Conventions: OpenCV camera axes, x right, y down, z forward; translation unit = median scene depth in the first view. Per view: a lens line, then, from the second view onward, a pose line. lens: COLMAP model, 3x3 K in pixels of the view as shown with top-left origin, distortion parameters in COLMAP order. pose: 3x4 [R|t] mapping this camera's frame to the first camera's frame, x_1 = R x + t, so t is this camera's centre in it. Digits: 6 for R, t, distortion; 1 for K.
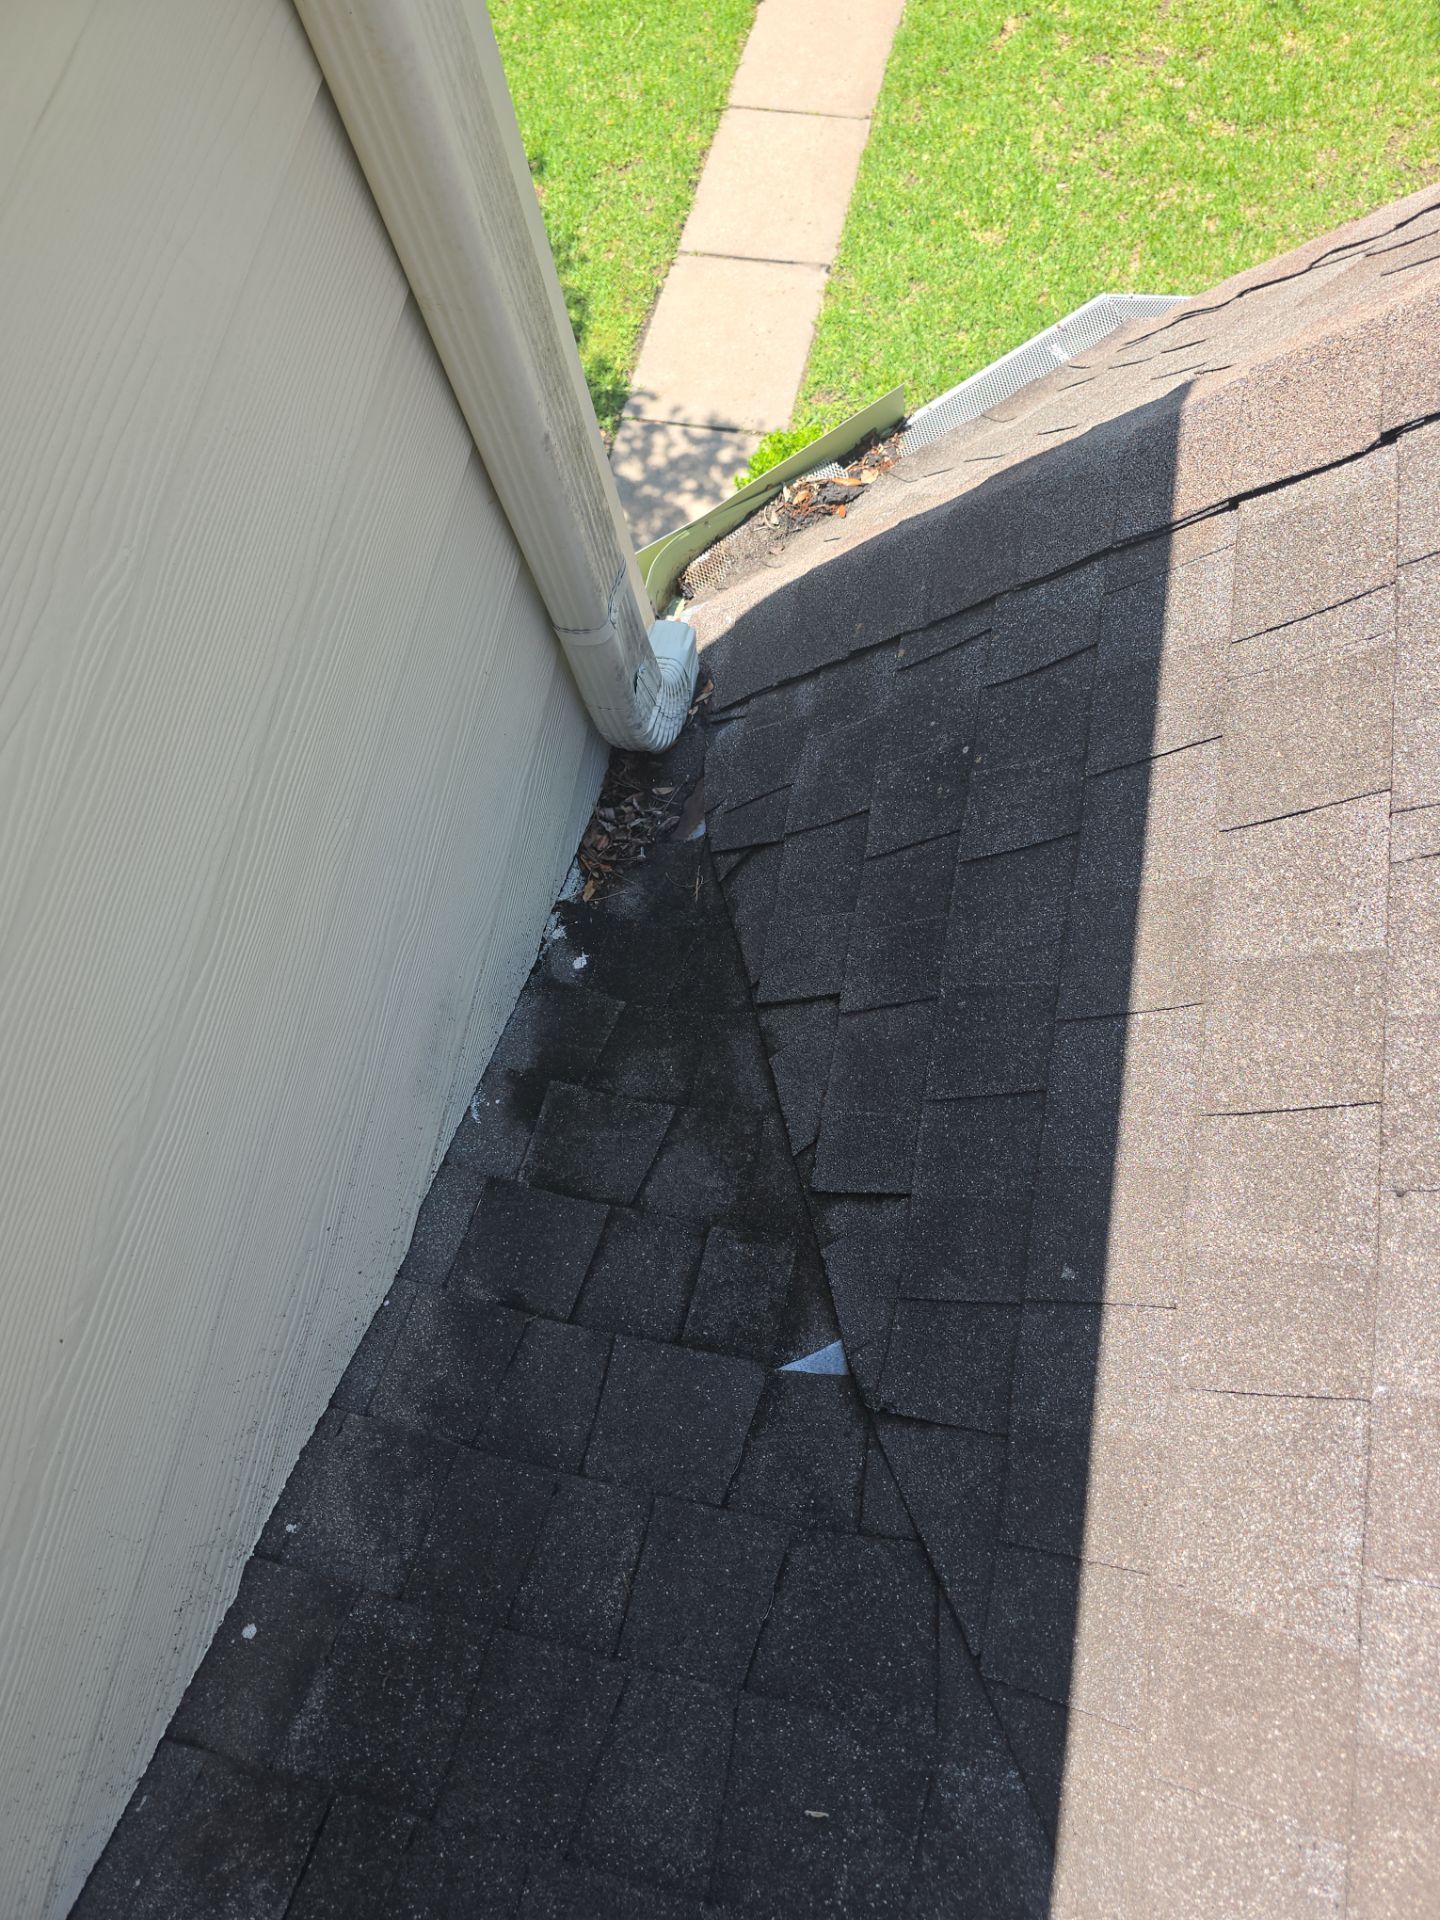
lens RADIAL K [[1215.5, 0, 715.4], [0, 1215.5, 998.1], [0, 0, 1]] dist [0.057956, -0.047745]
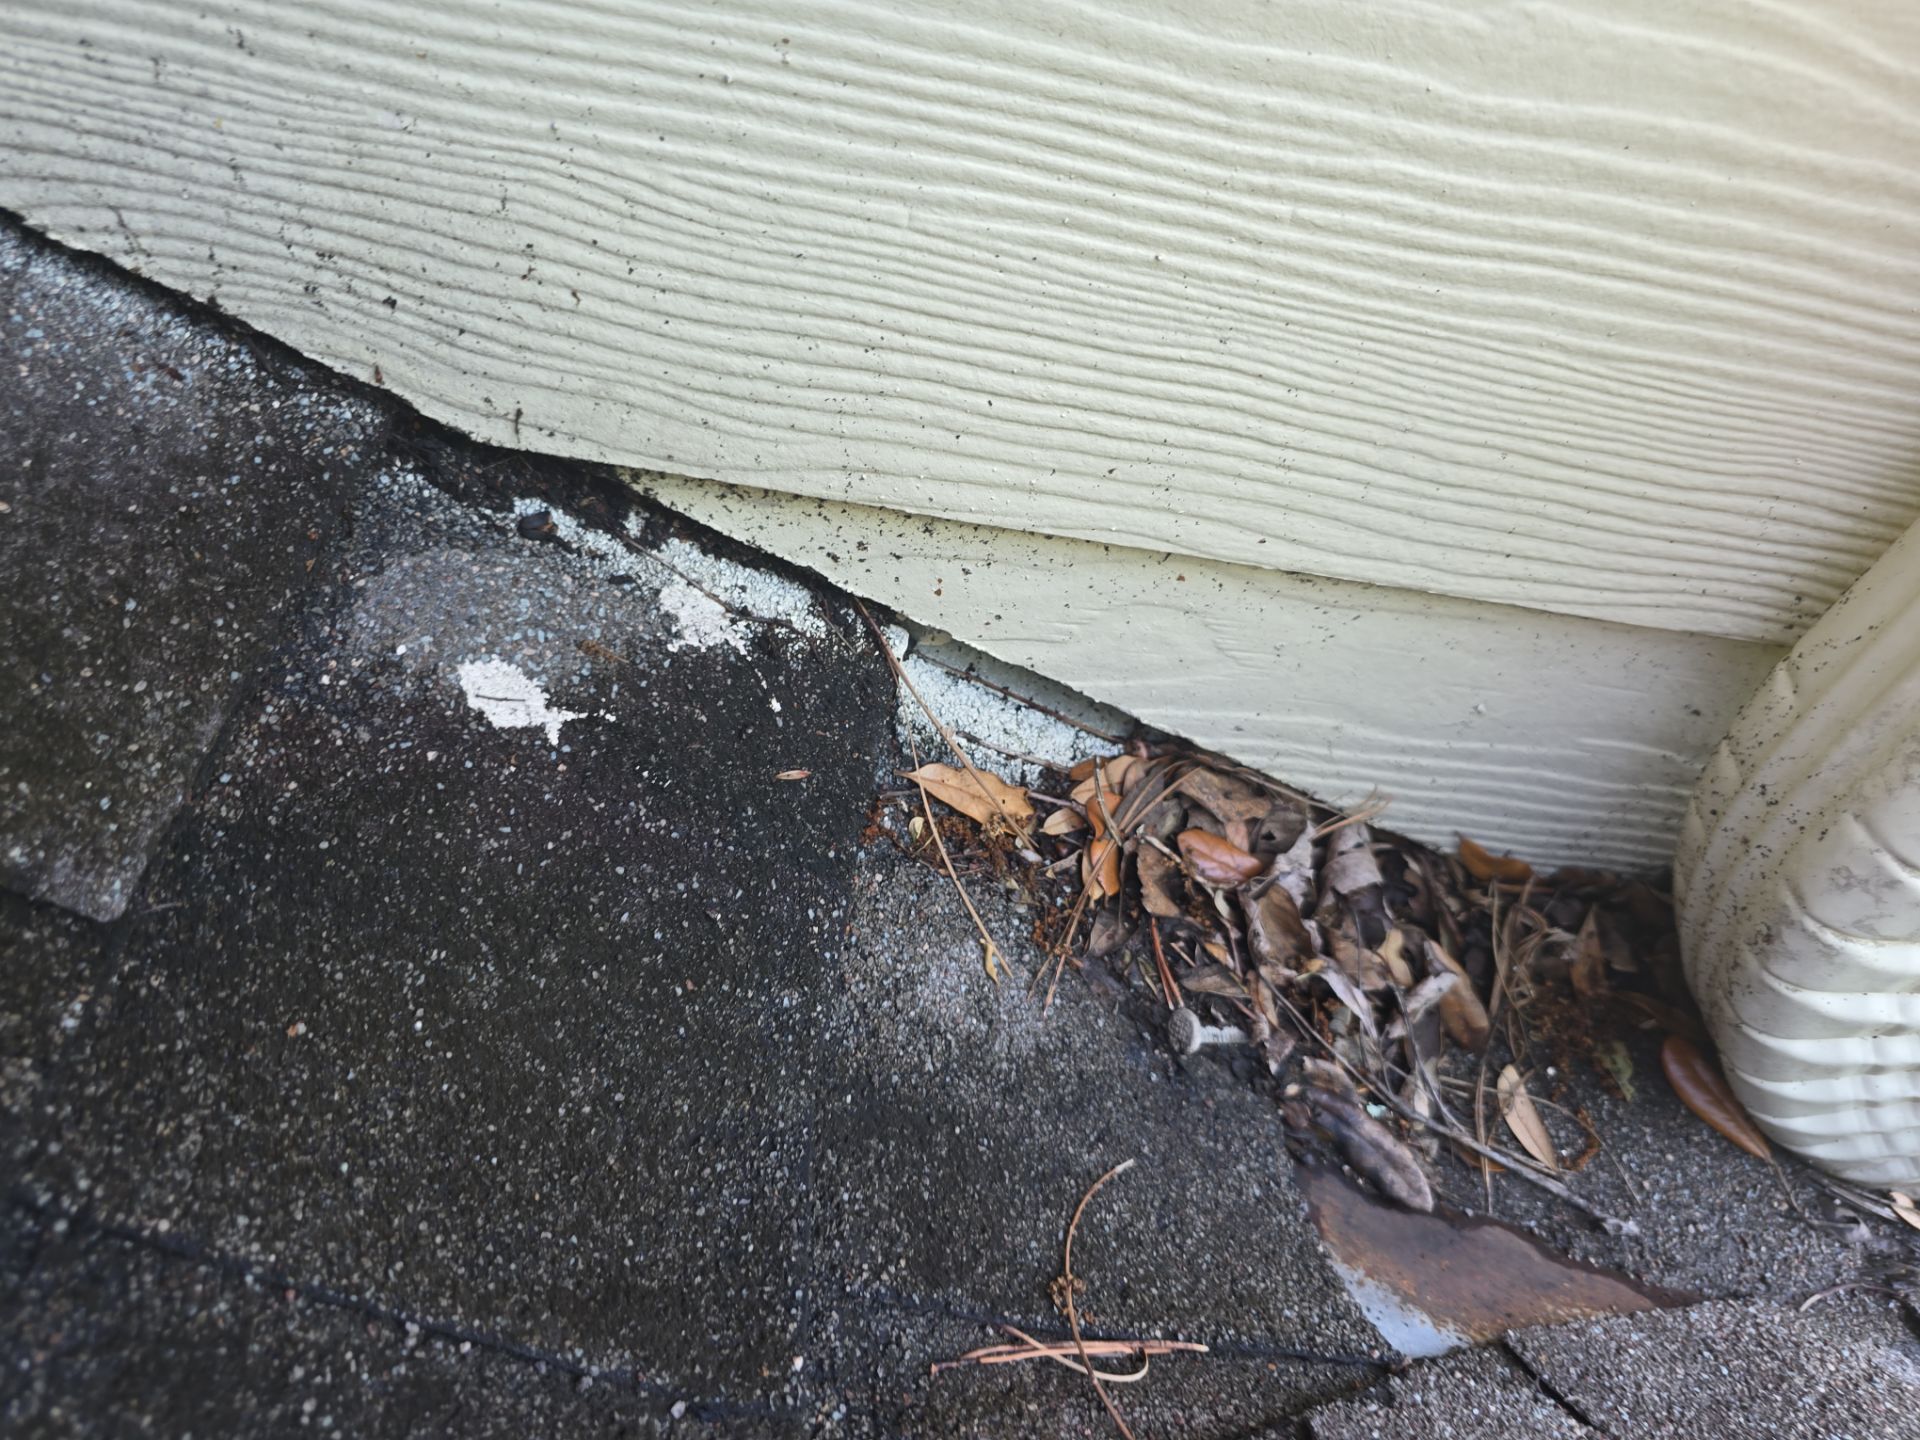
lens RADIAL K [[1331.3, 0, 960.0], [0, 1331.3, 720.0], [0, 0, 1]] dist [0.037814, -0.057854]
pose [[0.136459, 0.869408, -0.474877, -0.004932], [-0.985432, 0.168242, 0.024850, -0.092962], [0.101499, 0.464568, 0.879701, 0.779834]]
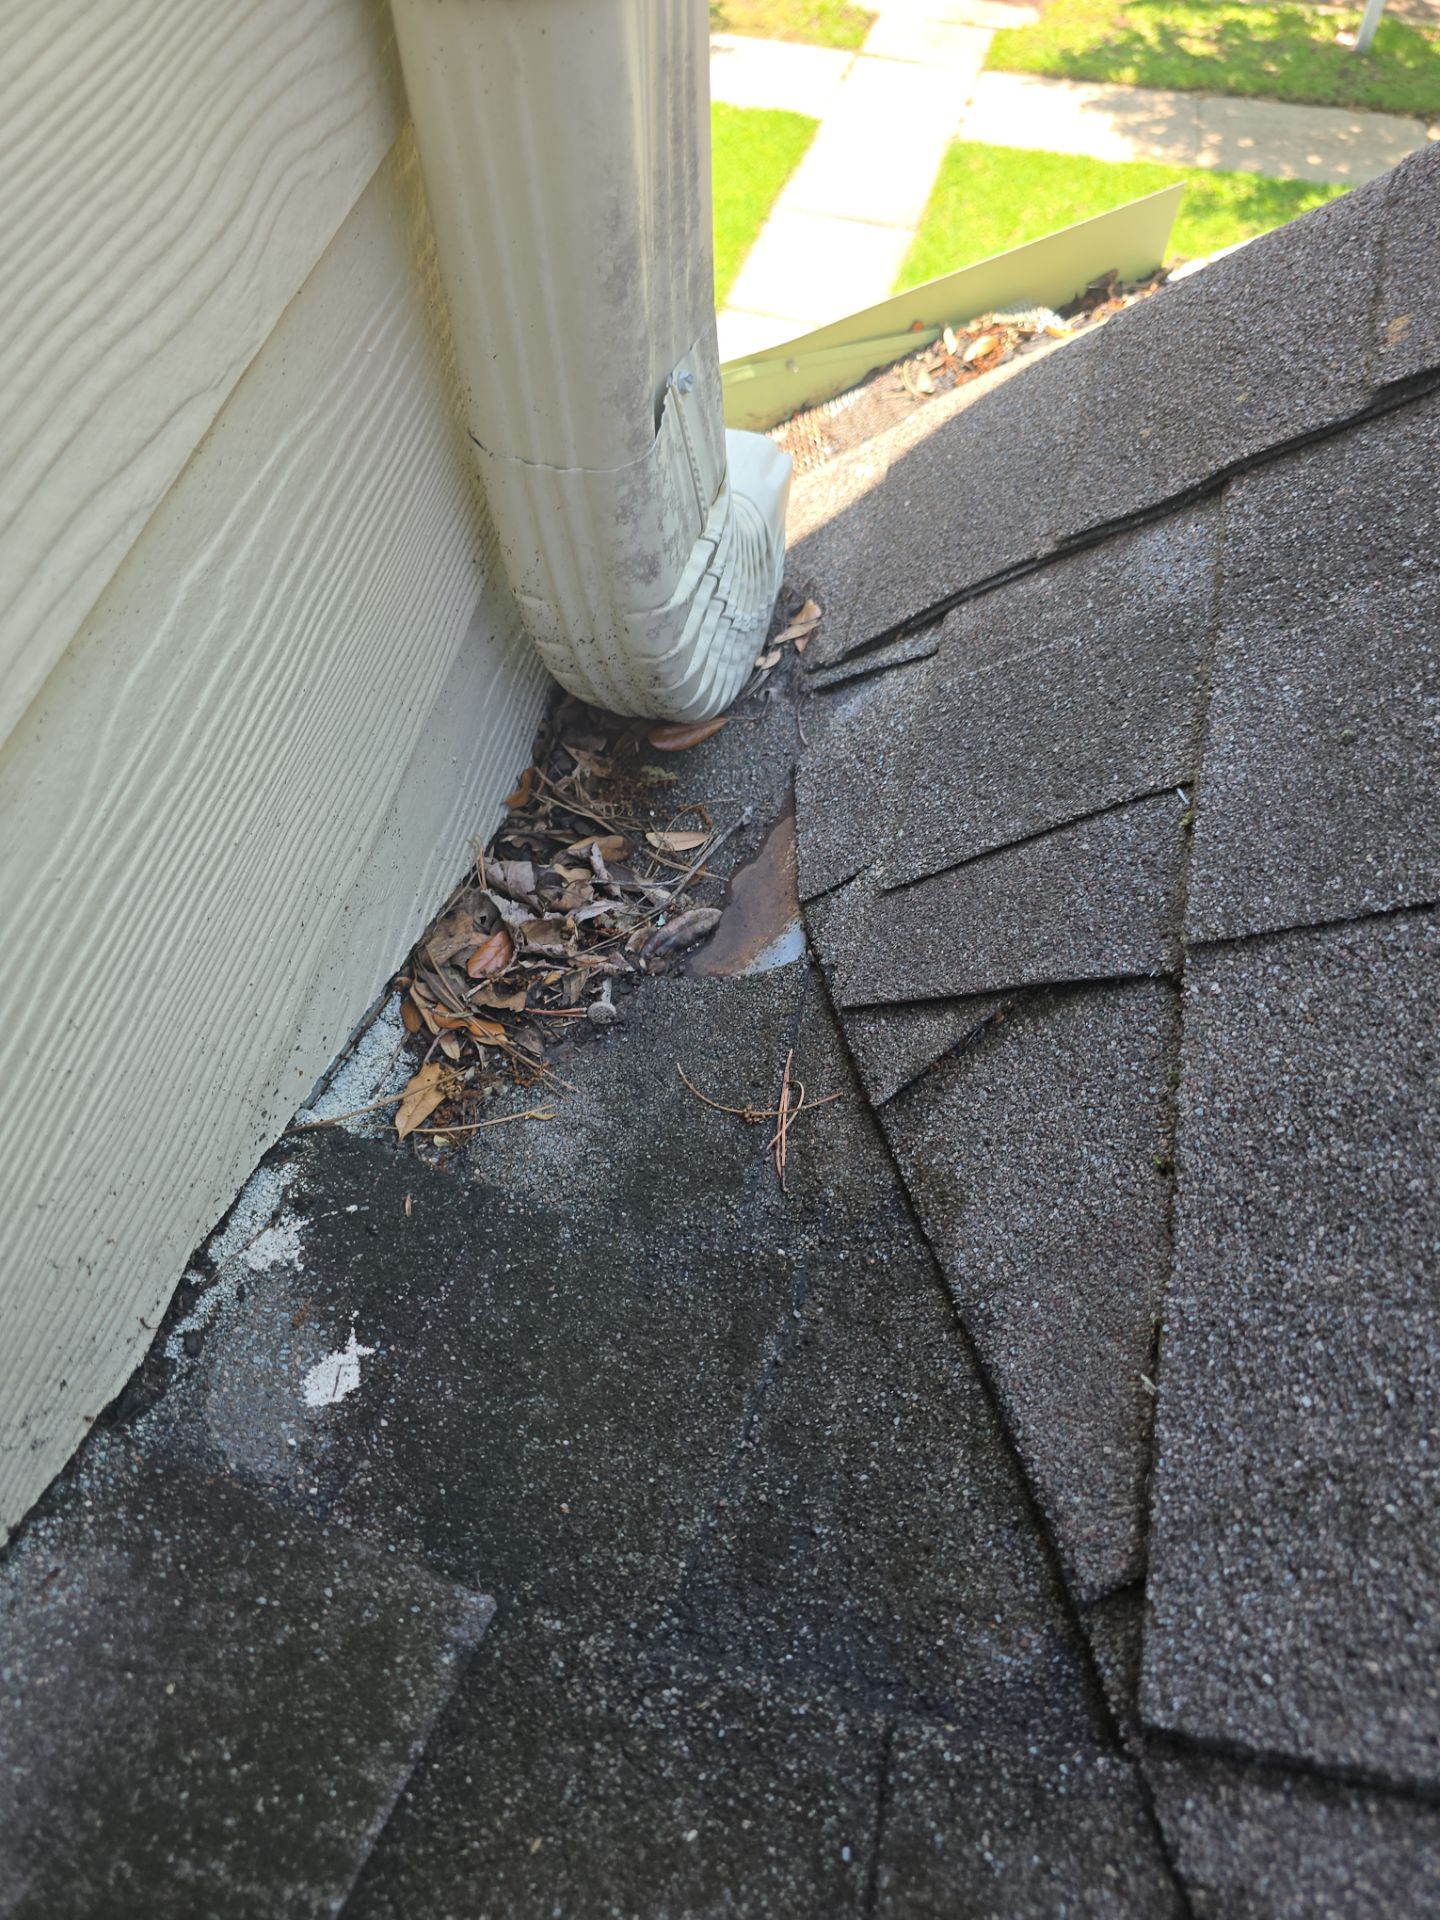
lens RADIAL K [[1294.7, 0, 720.0], [0, 1294.7, 960.0], [0, 0, 1]] dist [0.067109, -0.065150]
pose [[0.993265, 0.096664, 0.063882, -0.053589], [-0.080583, 0.972484, -0.218591, -0.056650], [-0.083254, 0.211971, 0.973723, 0.665081]]
